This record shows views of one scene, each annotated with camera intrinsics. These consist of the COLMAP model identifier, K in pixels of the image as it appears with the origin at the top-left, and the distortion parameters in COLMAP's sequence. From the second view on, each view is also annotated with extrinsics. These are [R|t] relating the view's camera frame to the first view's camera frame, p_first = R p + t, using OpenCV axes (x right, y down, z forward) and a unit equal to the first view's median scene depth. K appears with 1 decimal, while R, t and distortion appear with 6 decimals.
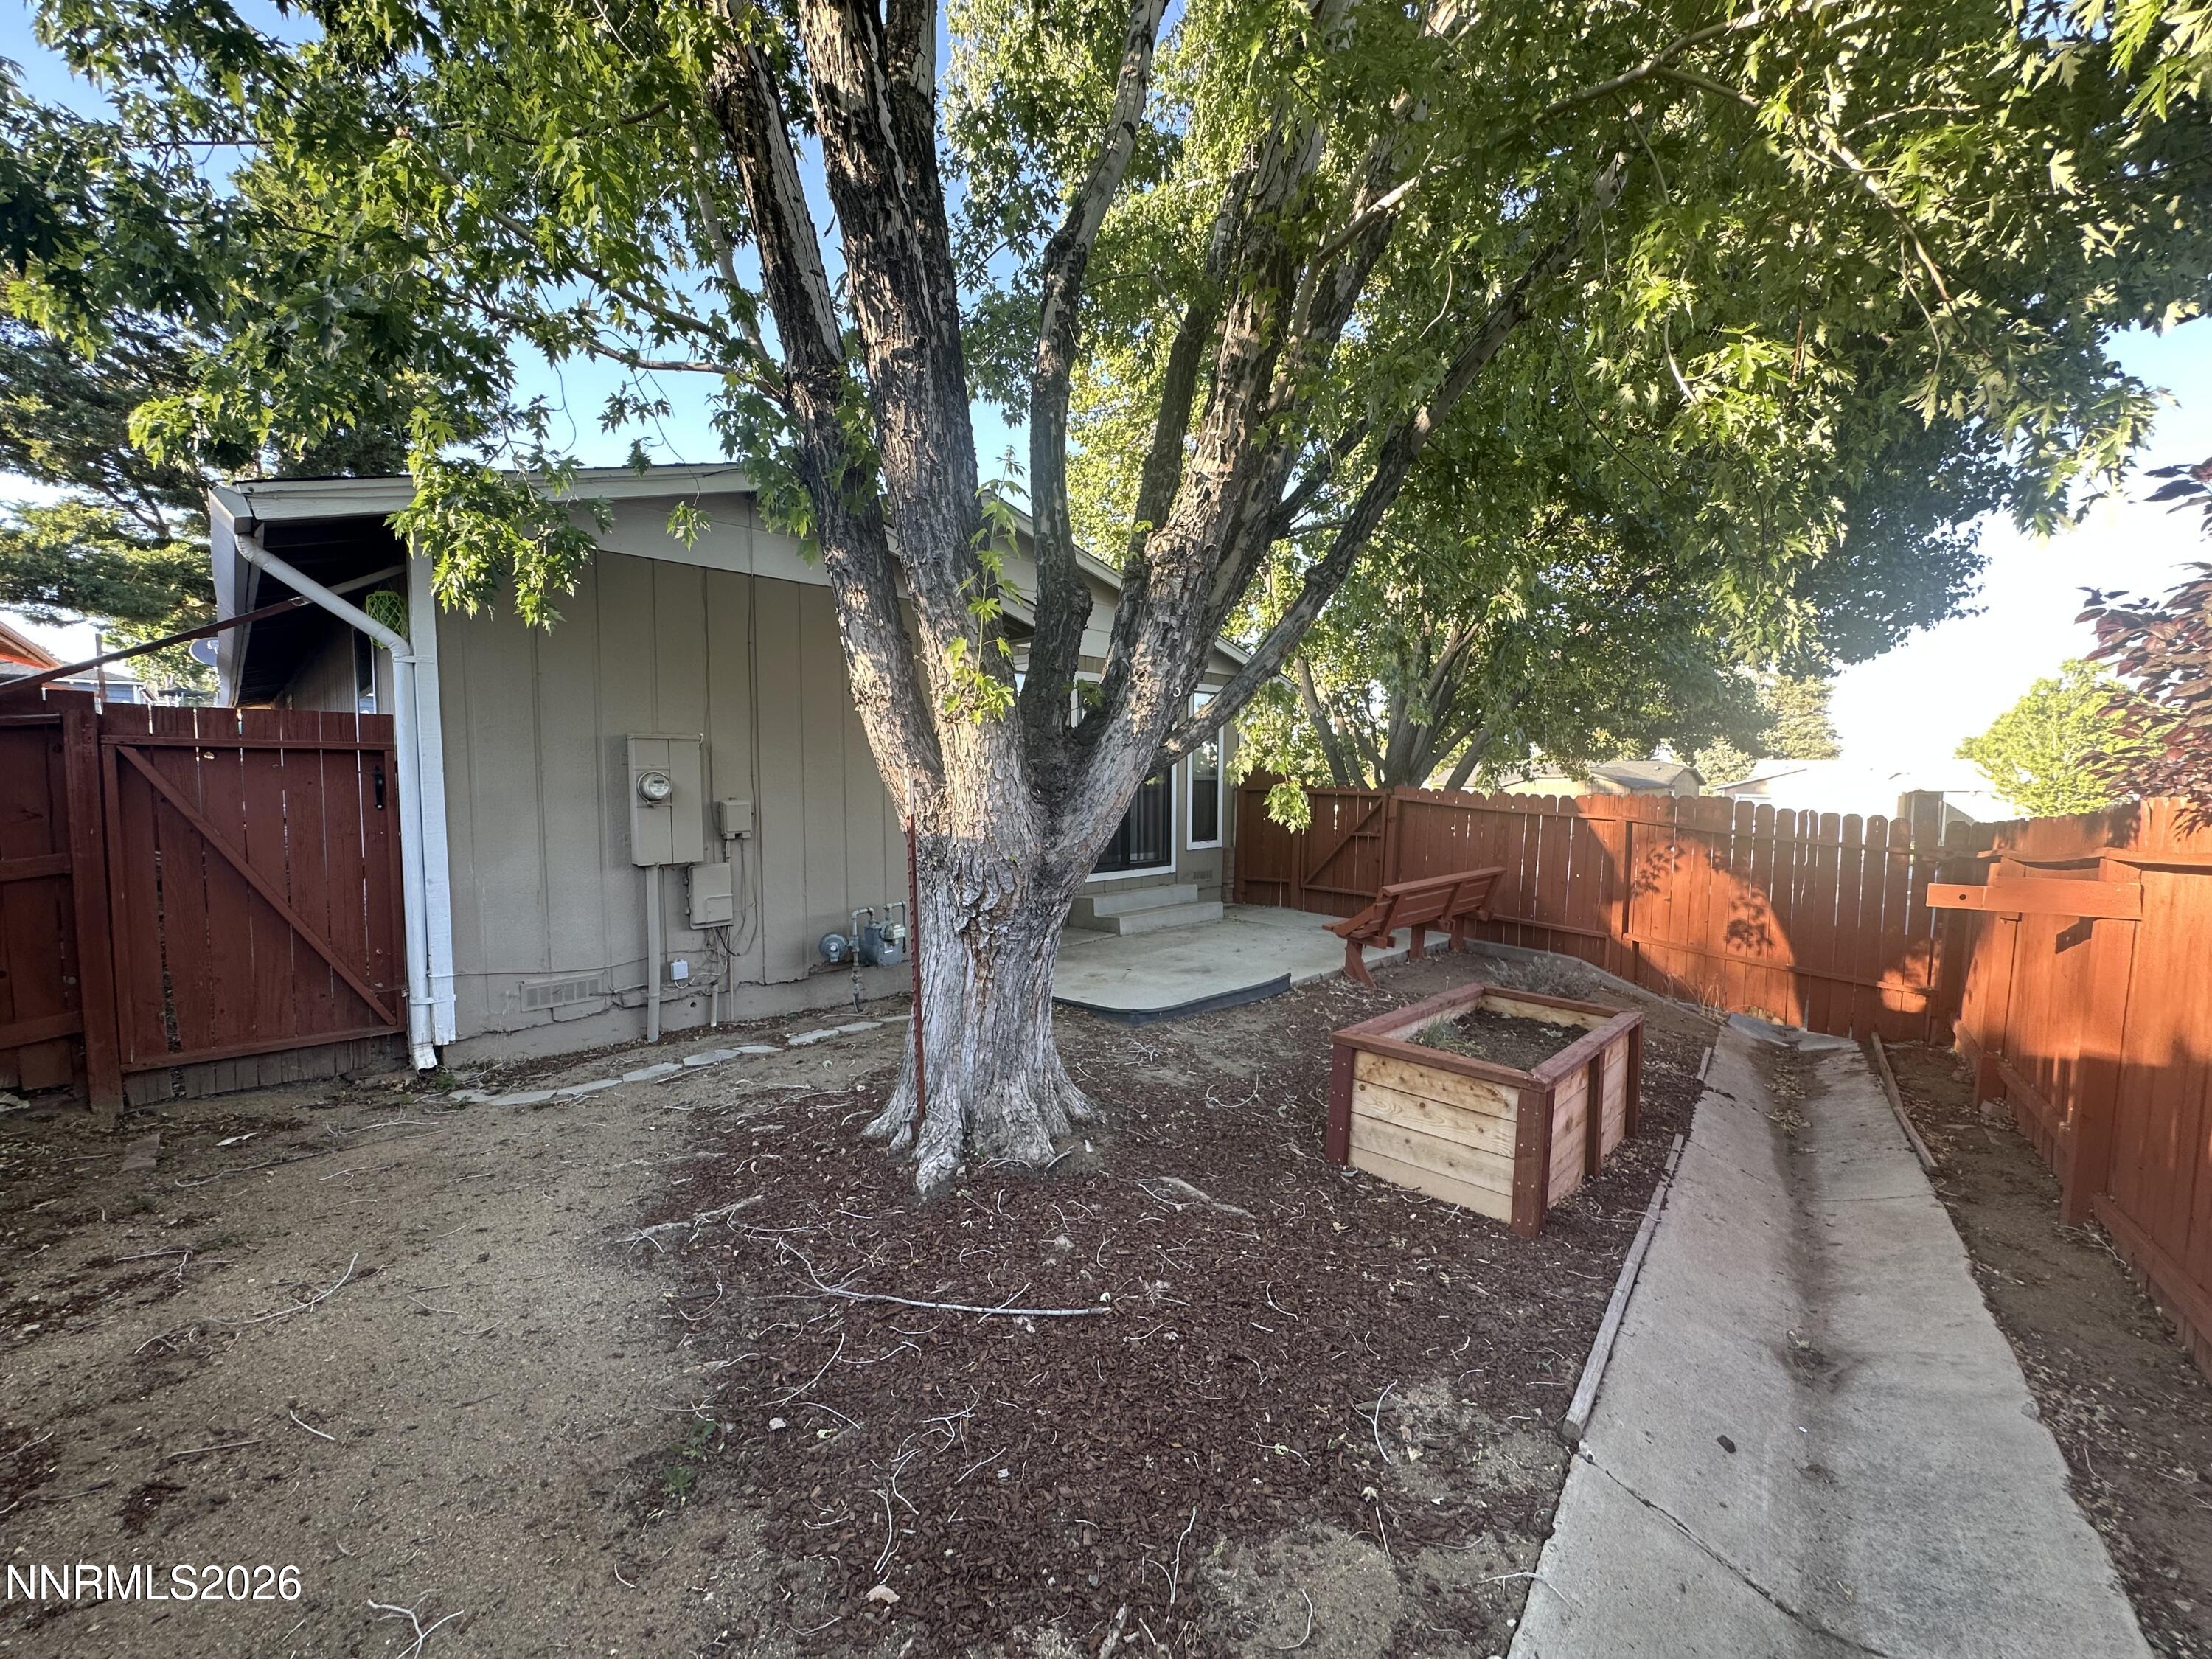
lens RADIAL K [[884.1, 0, 1101.4], [0, 884.1, 839.9], [0, 0, 1]] dist [0.000464, -0.000259]
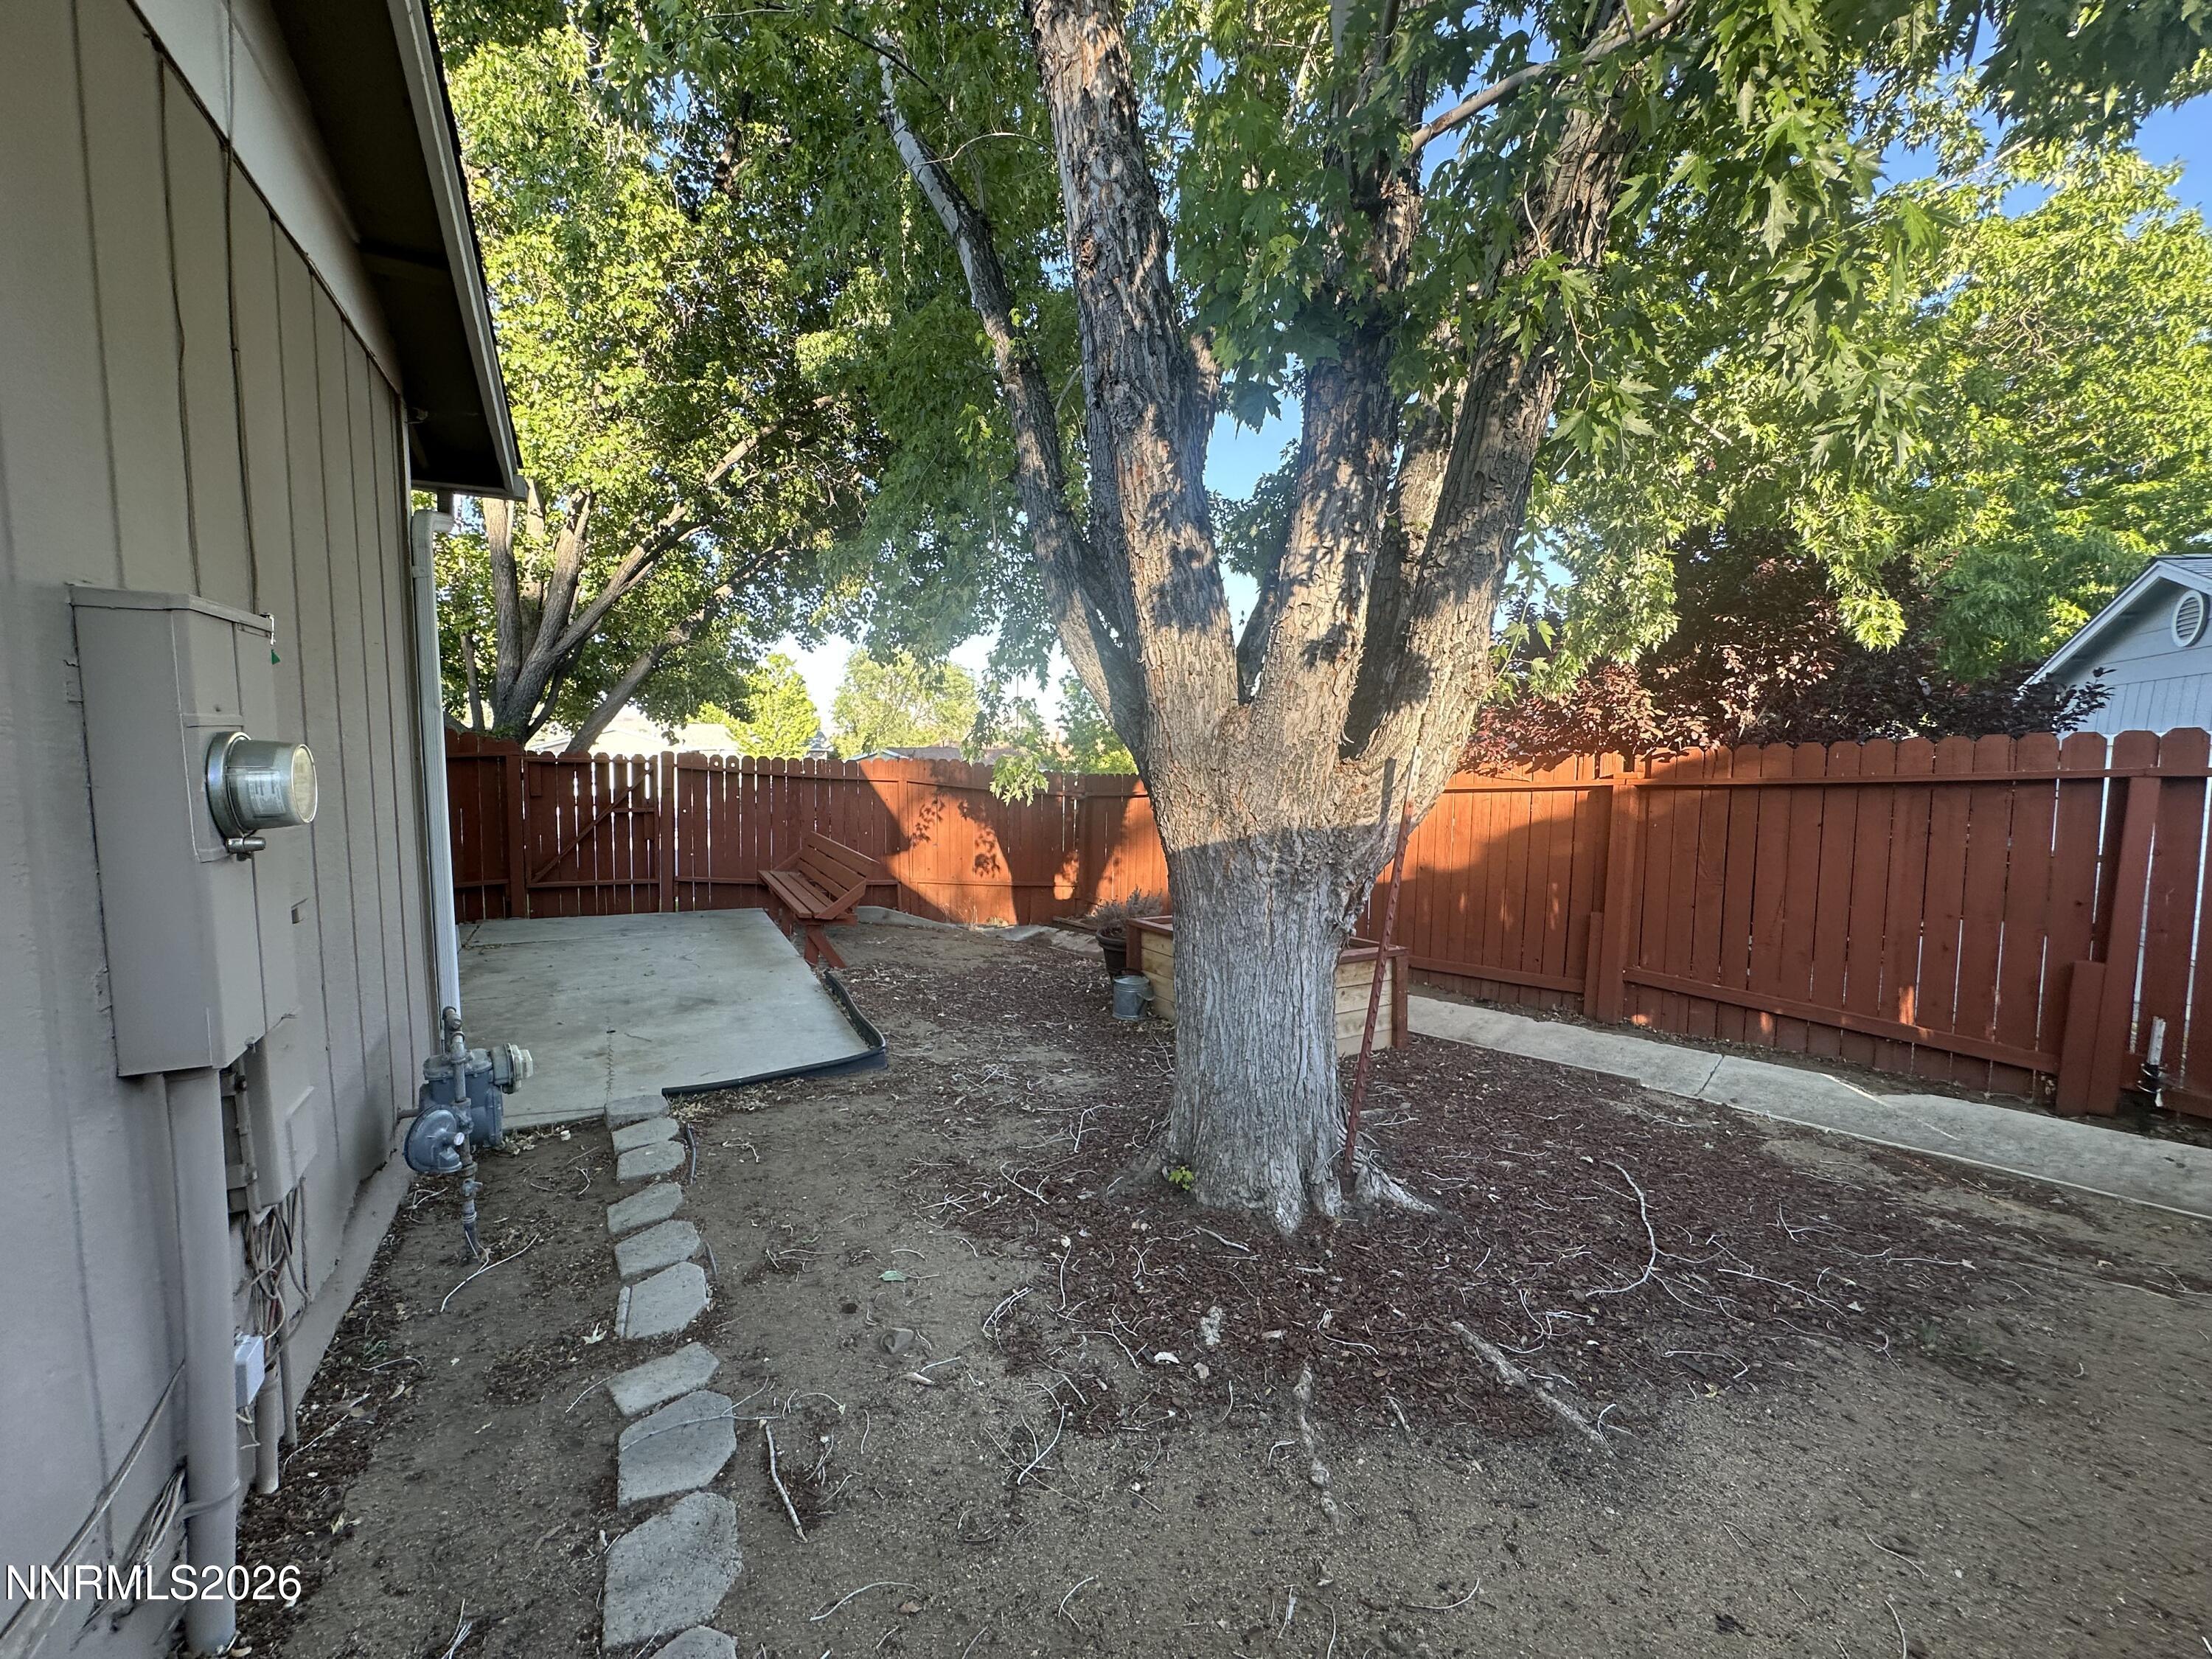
lens RADIAL K [[884.1, 0, 1109.2], [0, 884.1, 831.9], [0, 0, 1]] dist [0.000464, -0.000259]
pose [[0.287437, -0.089706, 0.953589, -0.604970], [0.054367, 0.995527, 0.077263, -0.042719], [-0.956255, 0.029636, 0.291028, 0.557104]]
